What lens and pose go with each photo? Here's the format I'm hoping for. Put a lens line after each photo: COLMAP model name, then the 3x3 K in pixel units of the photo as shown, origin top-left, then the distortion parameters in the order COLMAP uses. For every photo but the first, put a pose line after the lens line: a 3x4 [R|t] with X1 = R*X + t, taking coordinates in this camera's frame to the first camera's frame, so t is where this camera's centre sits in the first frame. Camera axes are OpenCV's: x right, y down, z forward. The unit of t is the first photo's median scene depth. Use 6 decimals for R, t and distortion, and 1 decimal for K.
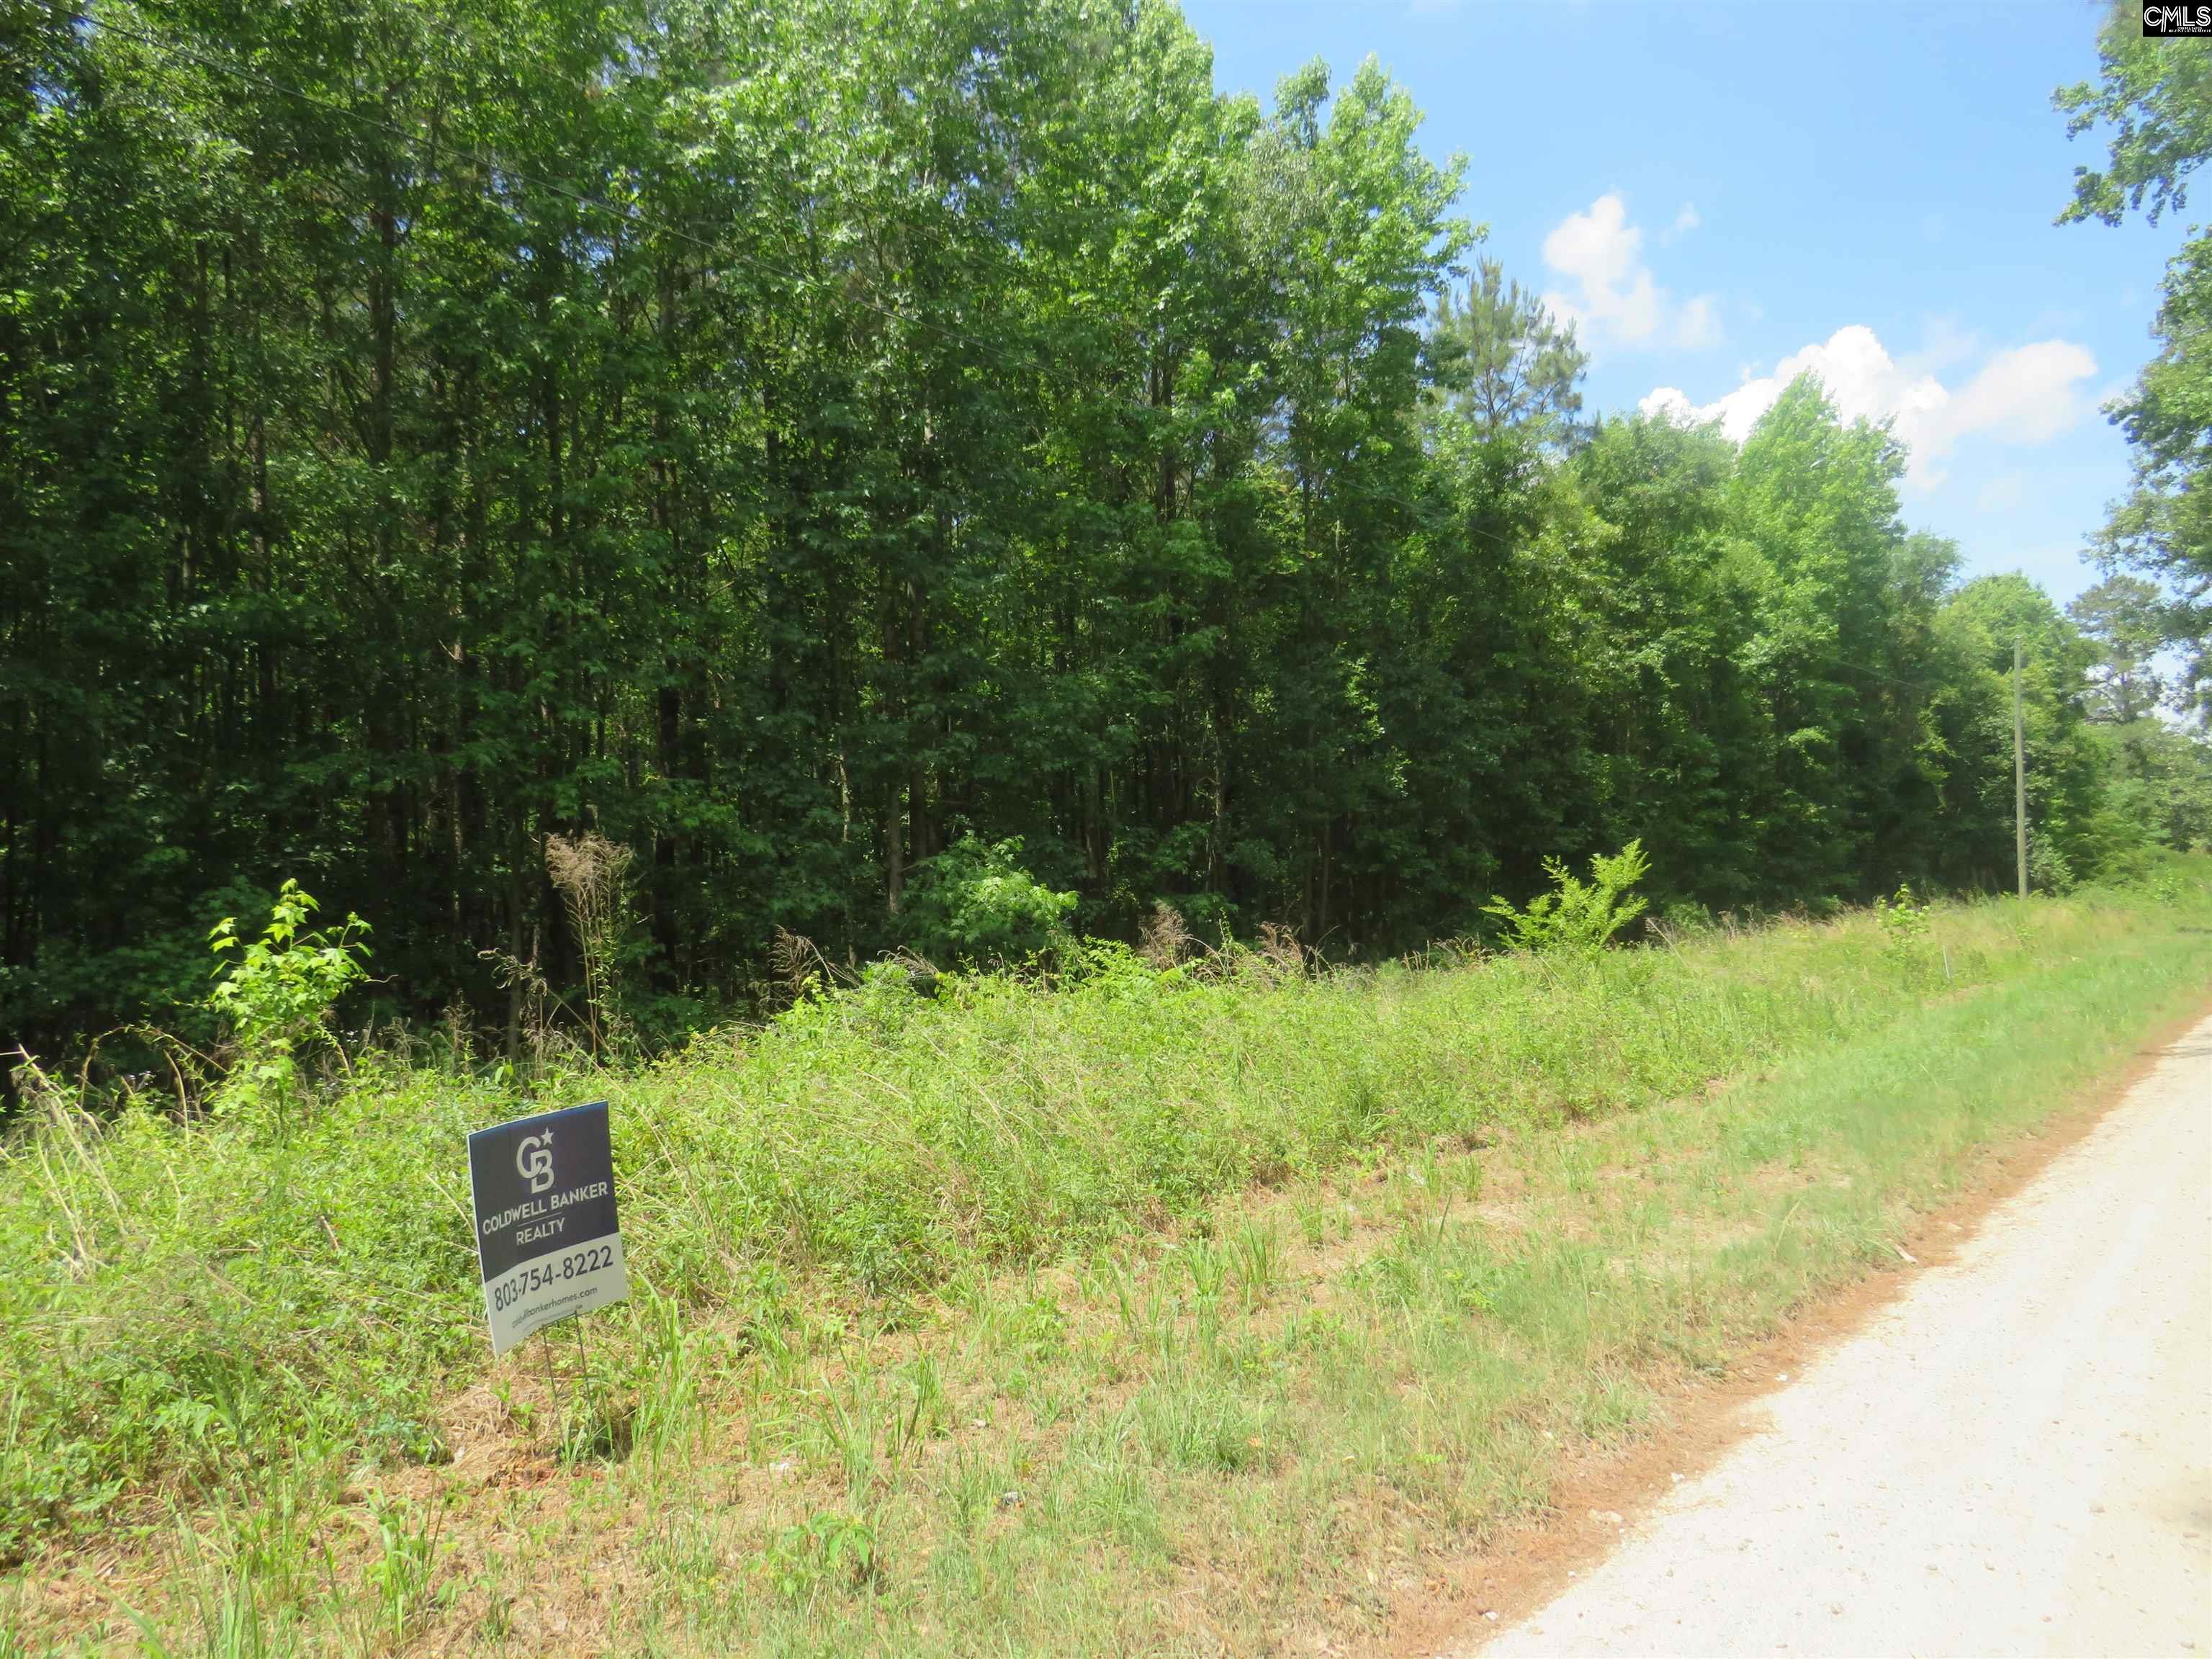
lens RADIAL K [[1522.2, 0, 1092.9], [0, 1522.2, 846.3], [0, 0, 1]] dist [-0.035111, 0.015424]
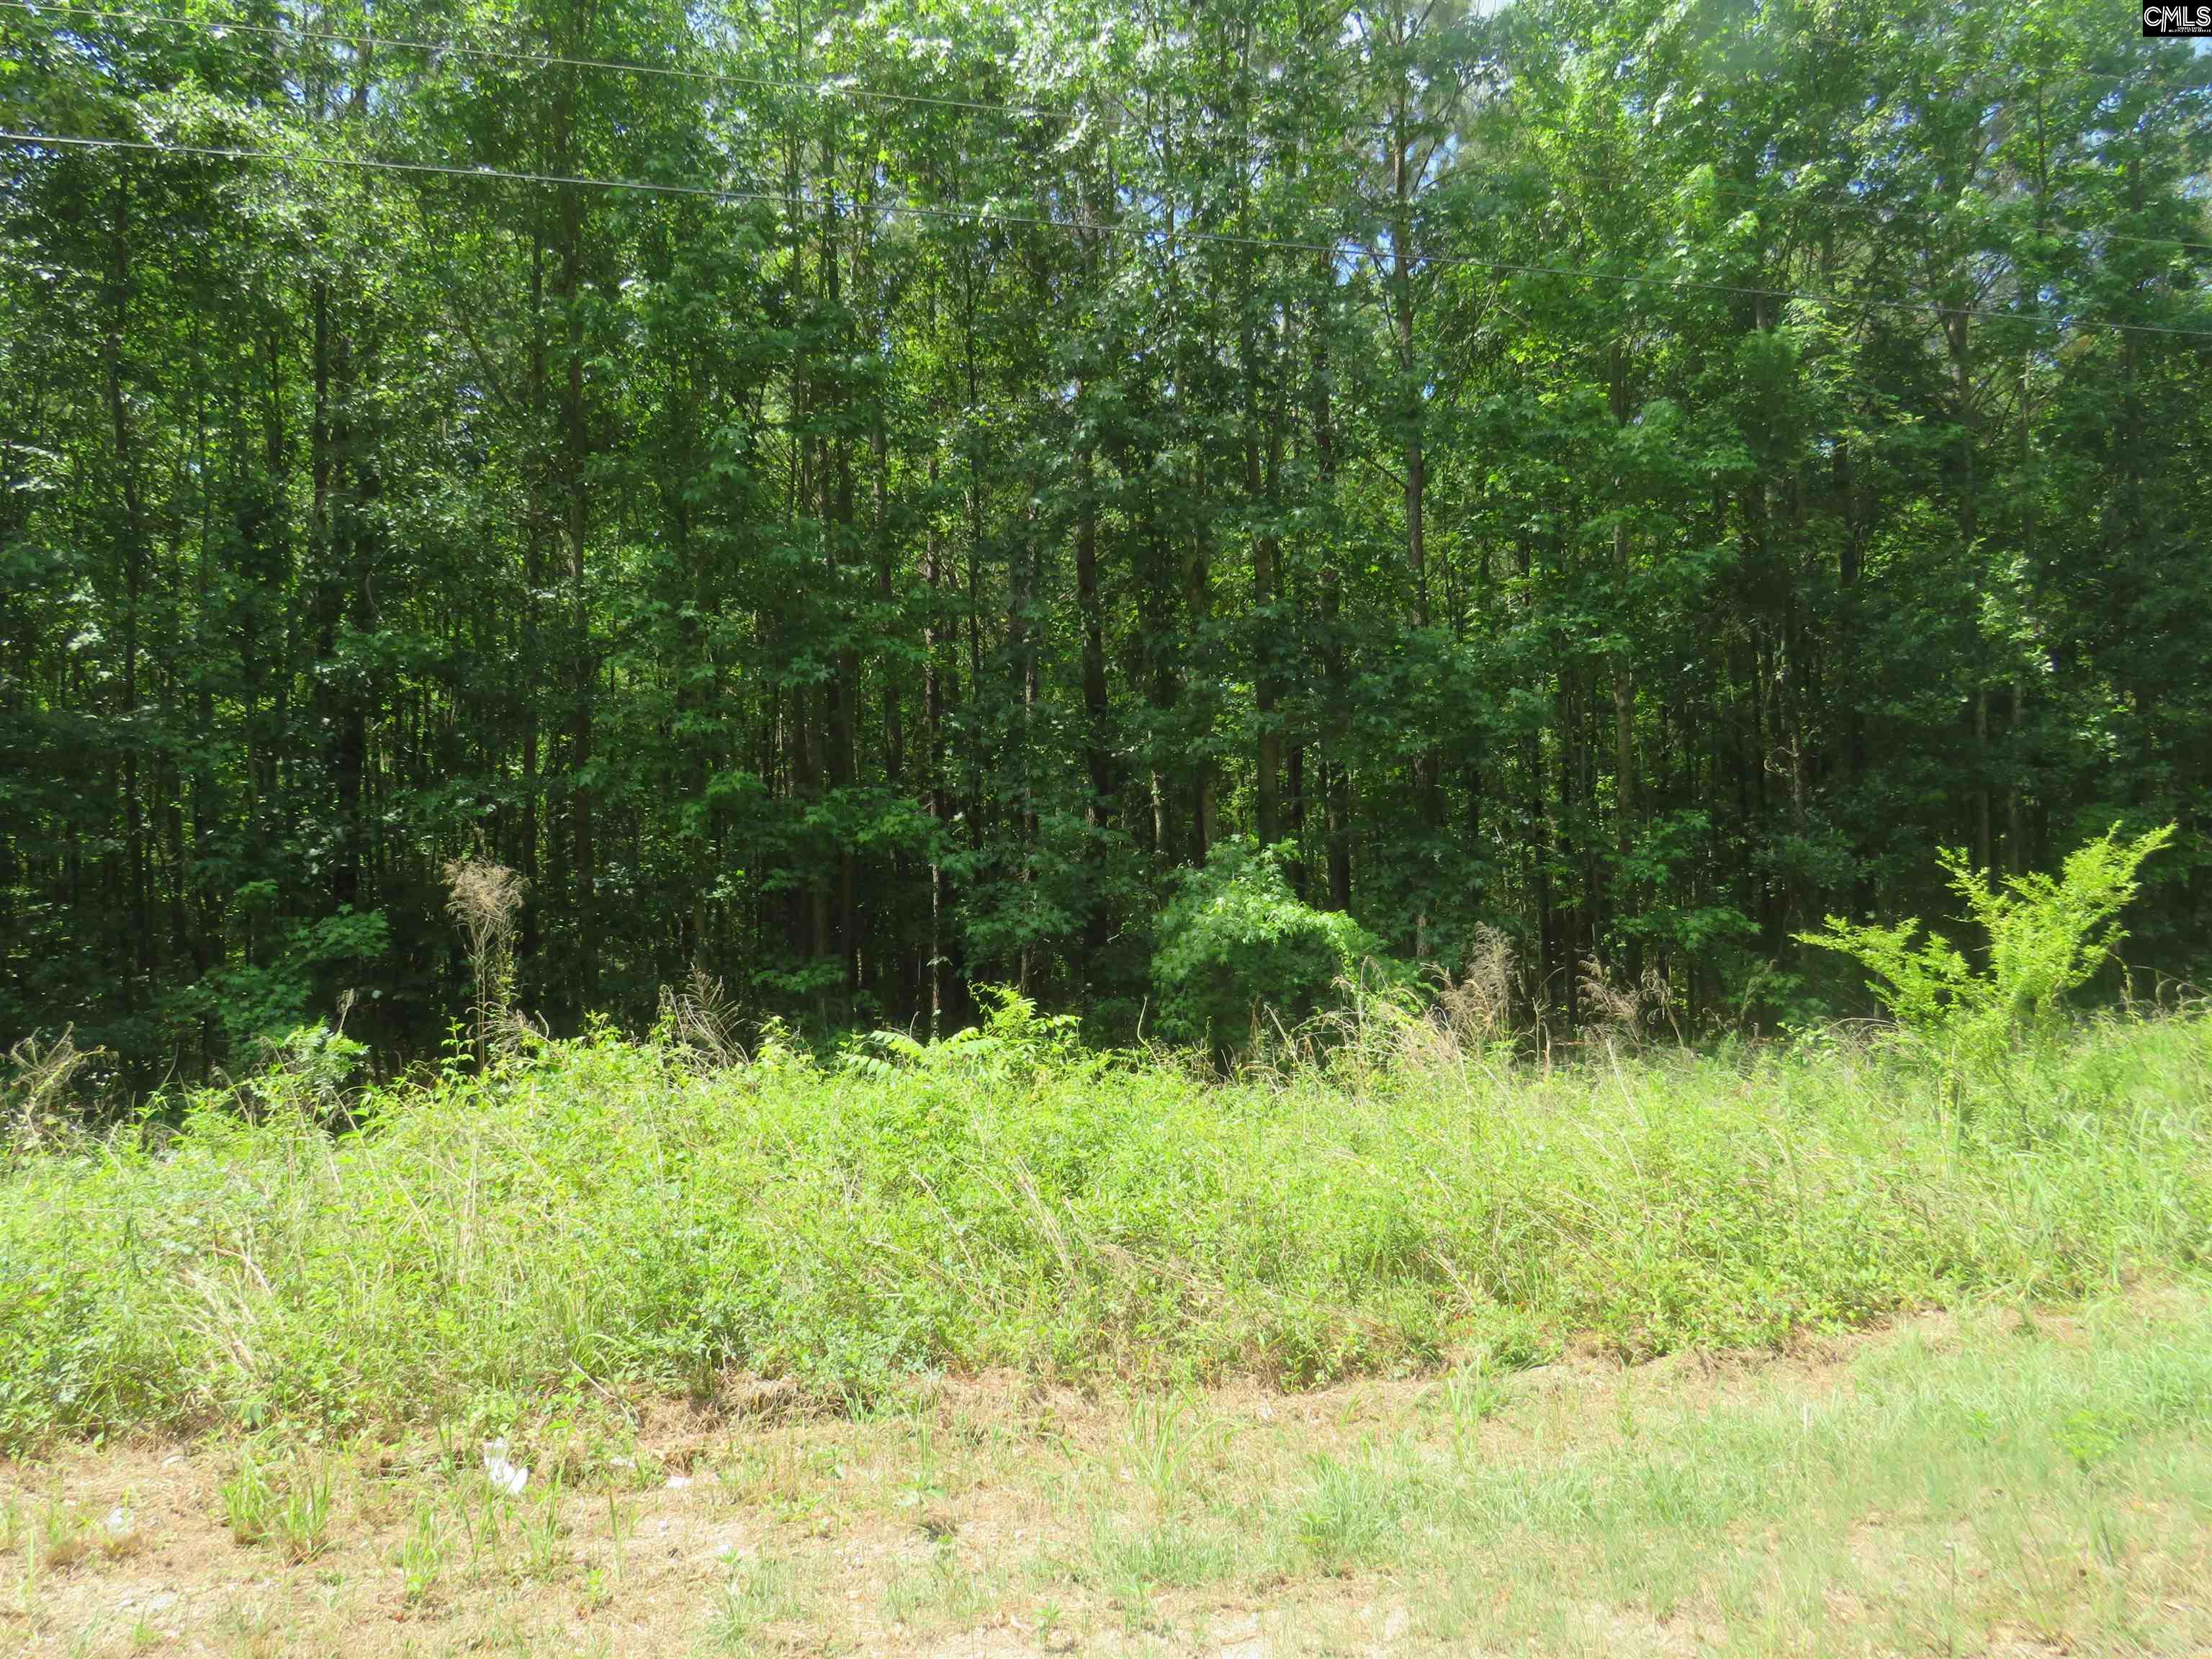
lens RADIAL K [[1522.2, 0, 1110.2], [0, 1522.2, 834.9], [0, 0, 1]] dist [-0.035111, 0.015424]
pose [[0.827191, -0.027233, -0.561261, 0.454988], [0.022775, 0.999629, -0.014938, 0.000555], [0.561459, -0.000426, 0.827504, 0.459703]]
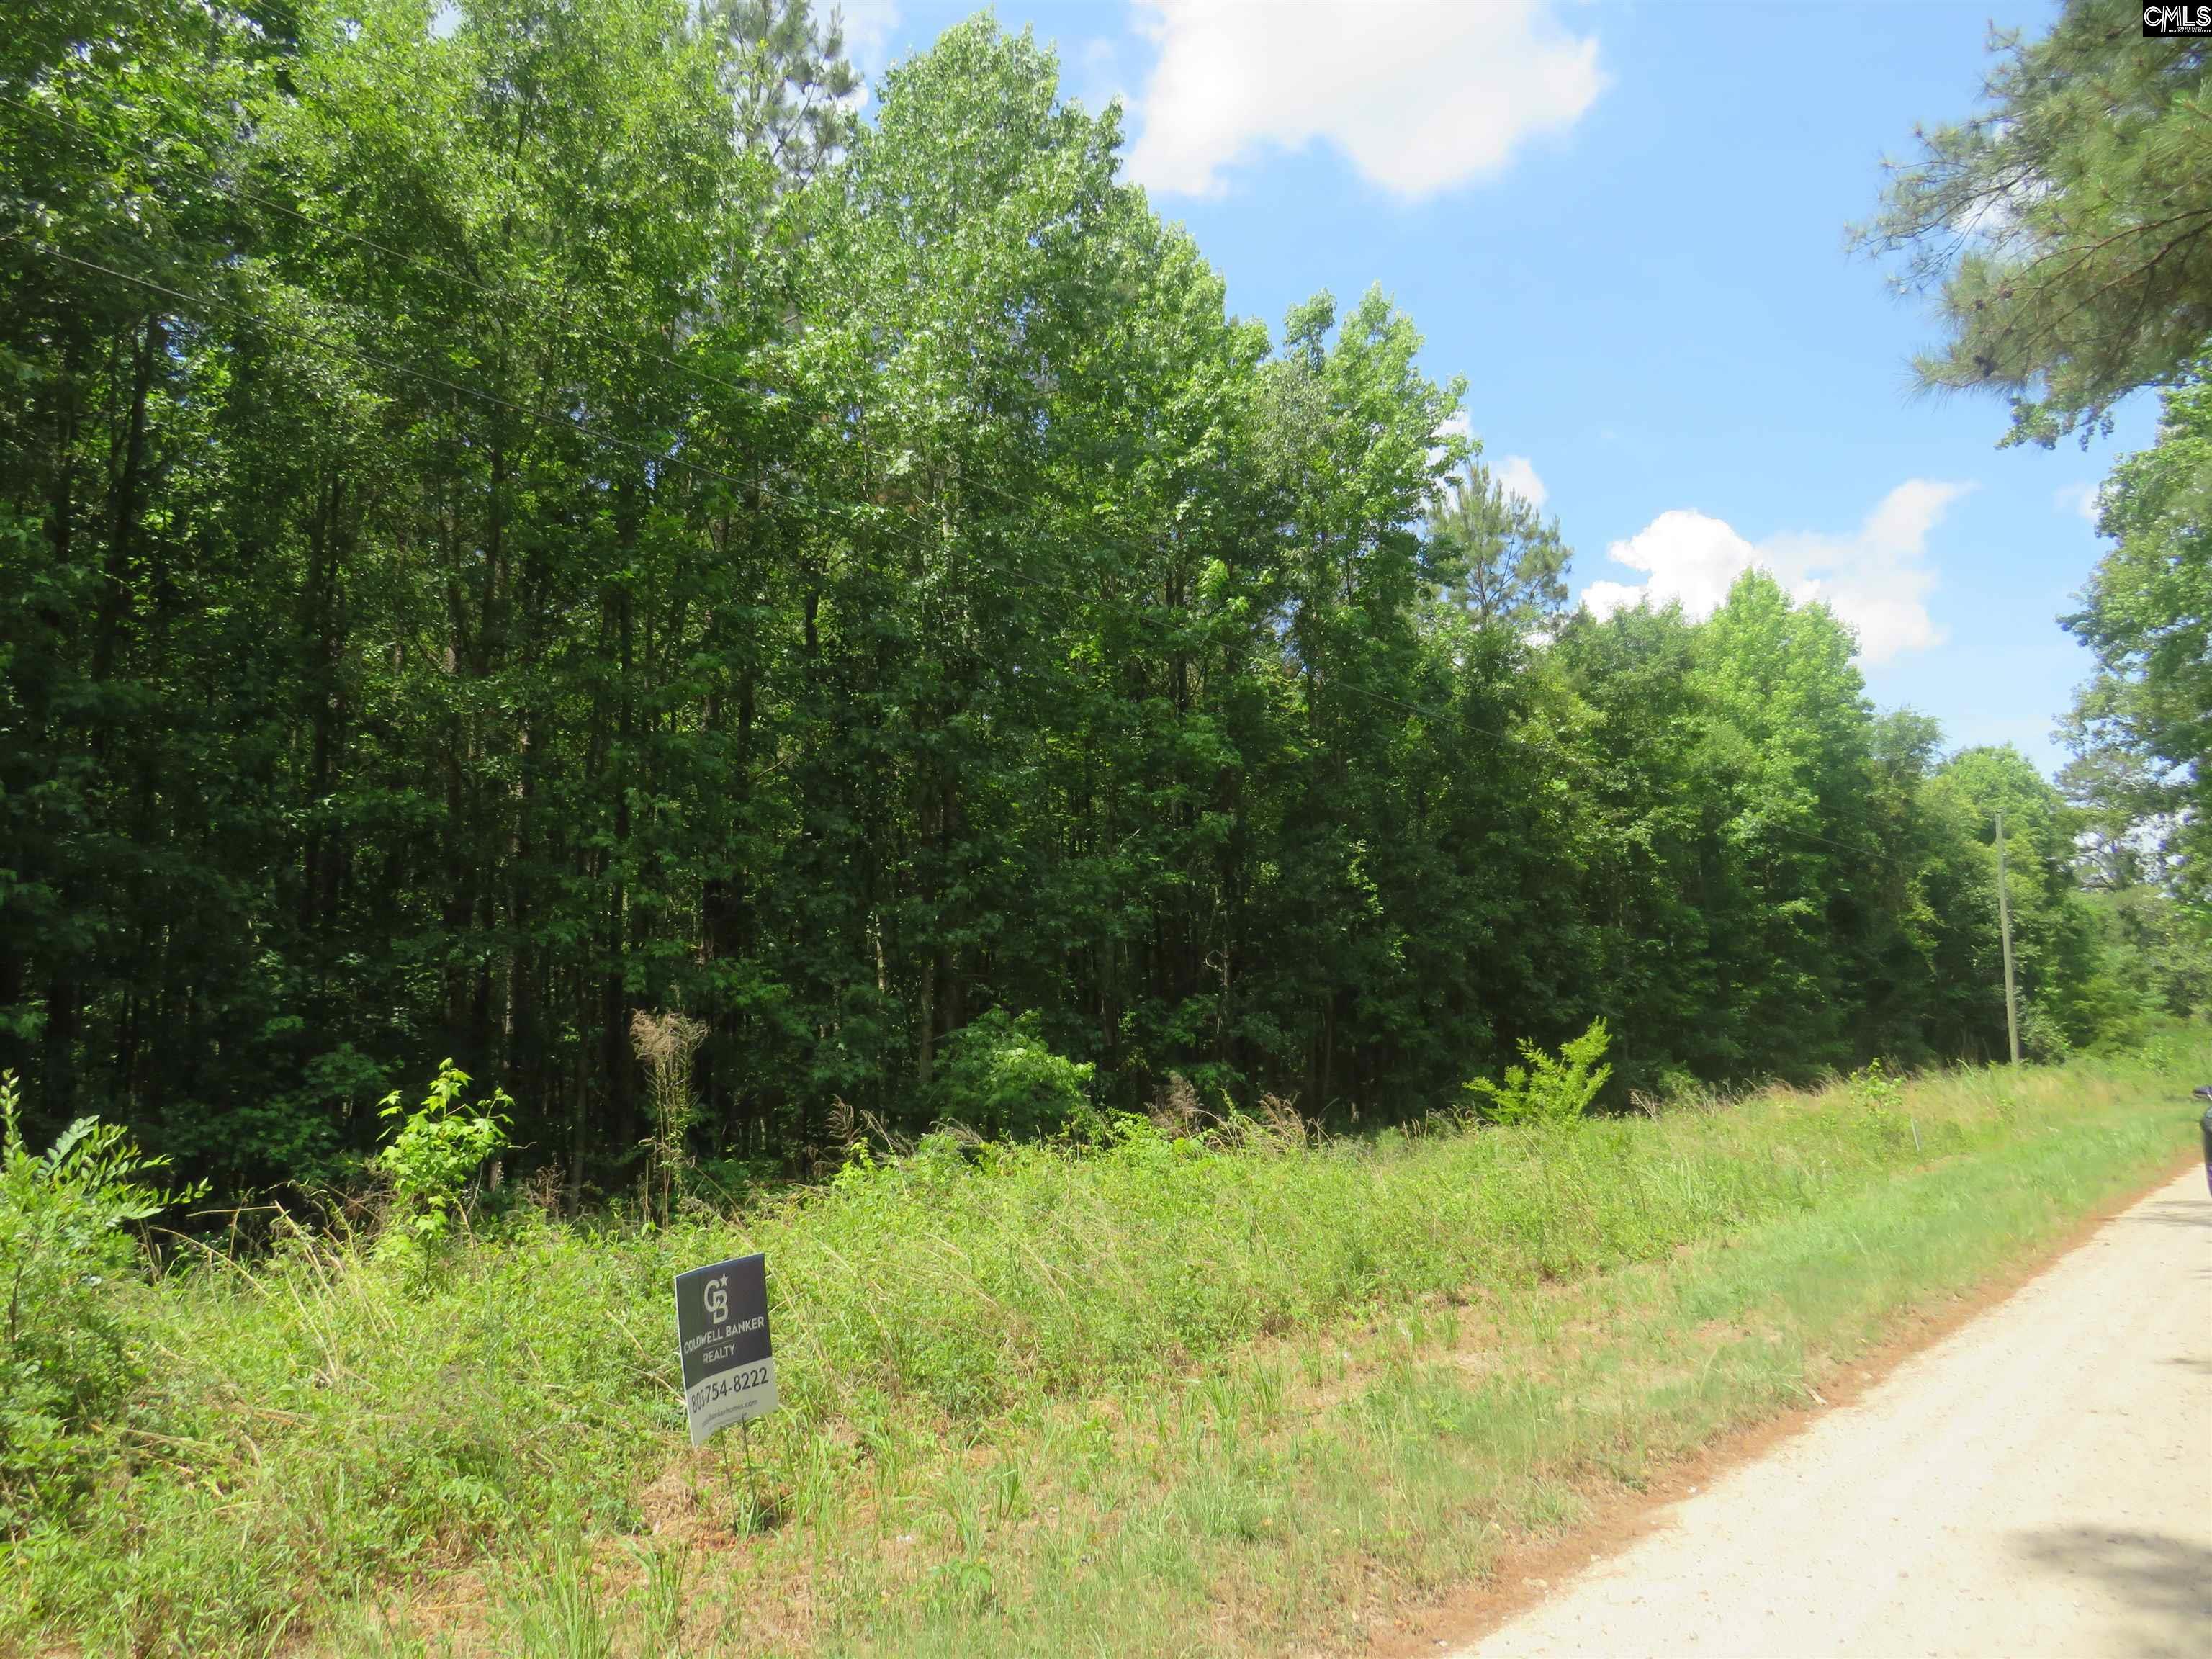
lens RADIAL K [[1522.2, 0, 1099.6], [0, 1522.2, 830.6], [0, 0, 1]] dist [-0.035111, 0.015424]
pose [[0.999945, 0.010447, 0.000684, -0.015214], [-0.010305, 0.993668, -0.111883, -0.018093], [-0.001849, 0.111870, 0.993721, -0.123697]]
